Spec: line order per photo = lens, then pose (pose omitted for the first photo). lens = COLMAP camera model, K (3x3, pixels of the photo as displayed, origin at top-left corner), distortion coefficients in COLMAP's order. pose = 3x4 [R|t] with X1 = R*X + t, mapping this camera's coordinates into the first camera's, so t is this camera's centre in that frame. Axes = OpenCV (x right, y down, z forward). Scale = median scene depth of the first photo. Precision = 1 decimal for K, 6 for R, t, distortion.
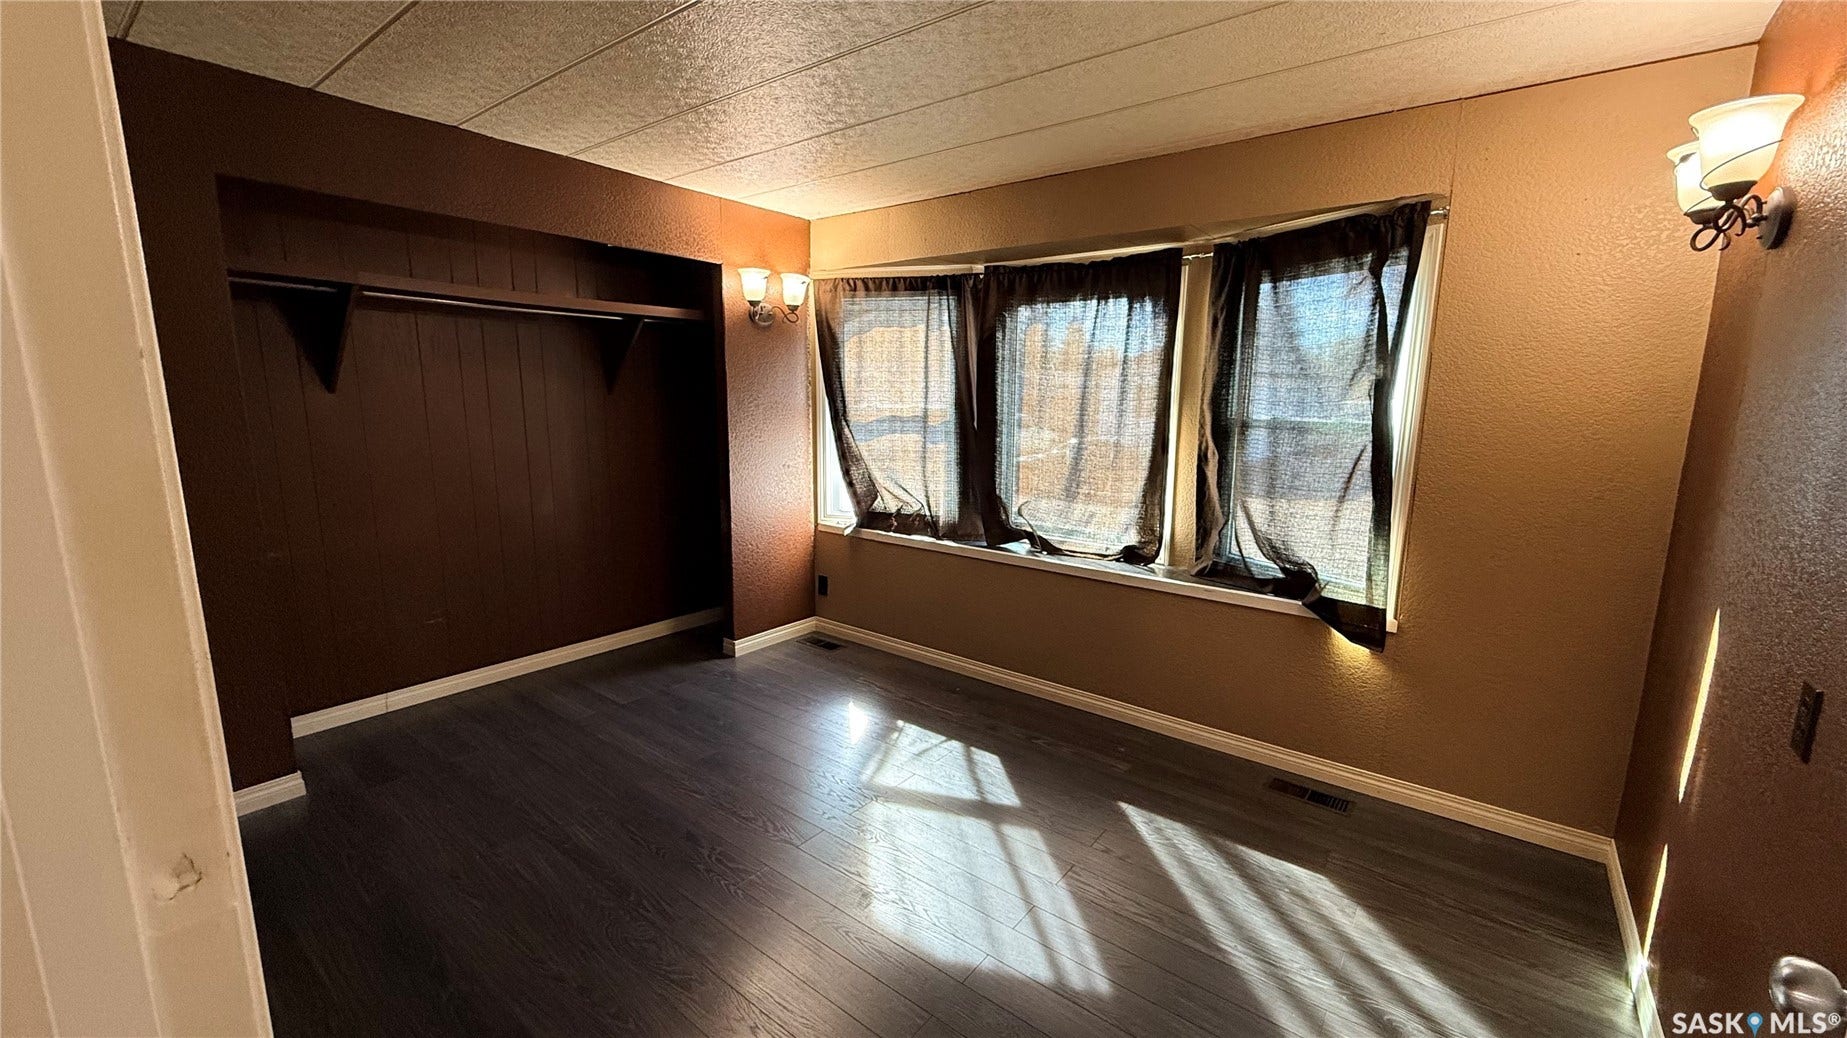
lens RADIAL K [[734.8, 0, 916.7], [0, 734.8, 517.2], [0, 0, 1]] dist [0.000092, 0.000108]
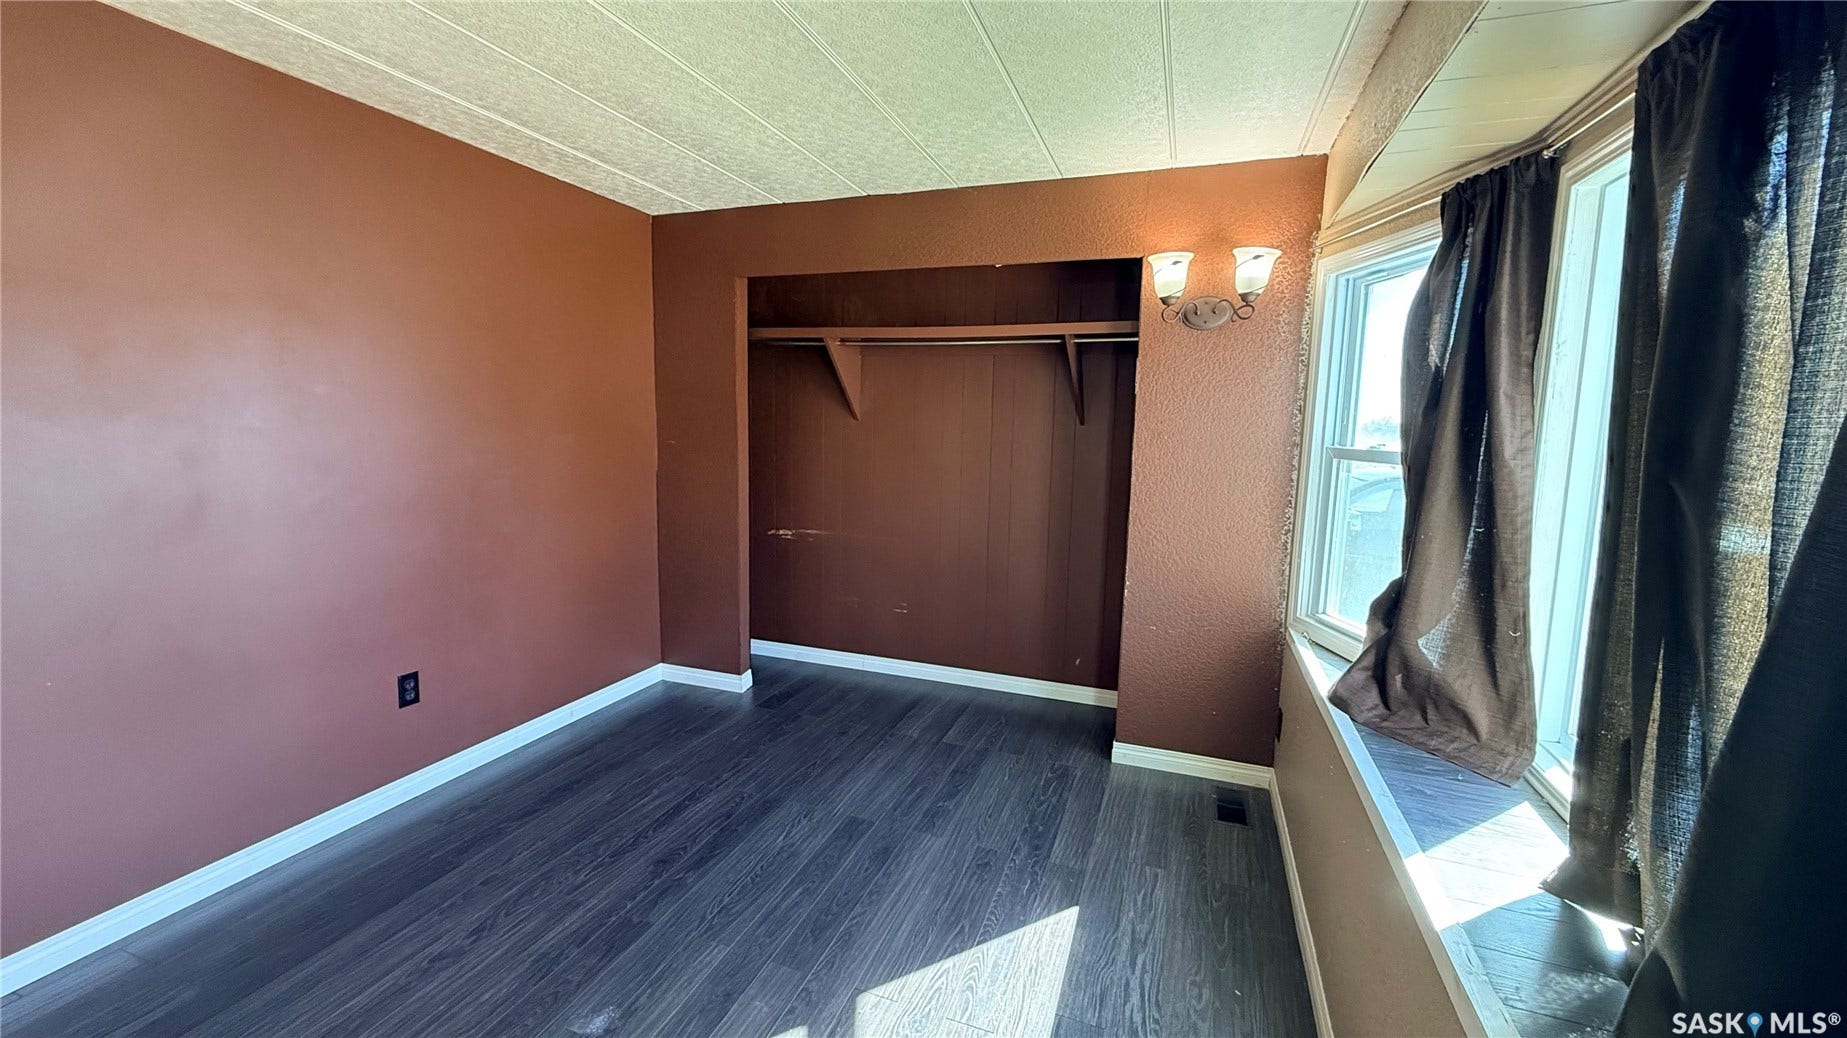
lens RADIAL K [[734.8, 0, 920.5], [0, 734.8, 515.2], [0, 0, 1]] dist [0.000092, 0.000108]
pose [[0.315891, 0.114359, -0.941878, 0.419872], [-0.179274, 0.982022, 0.059108, -0.079559], [0.931705, 0.150183, 0.330714, 0.561578]]
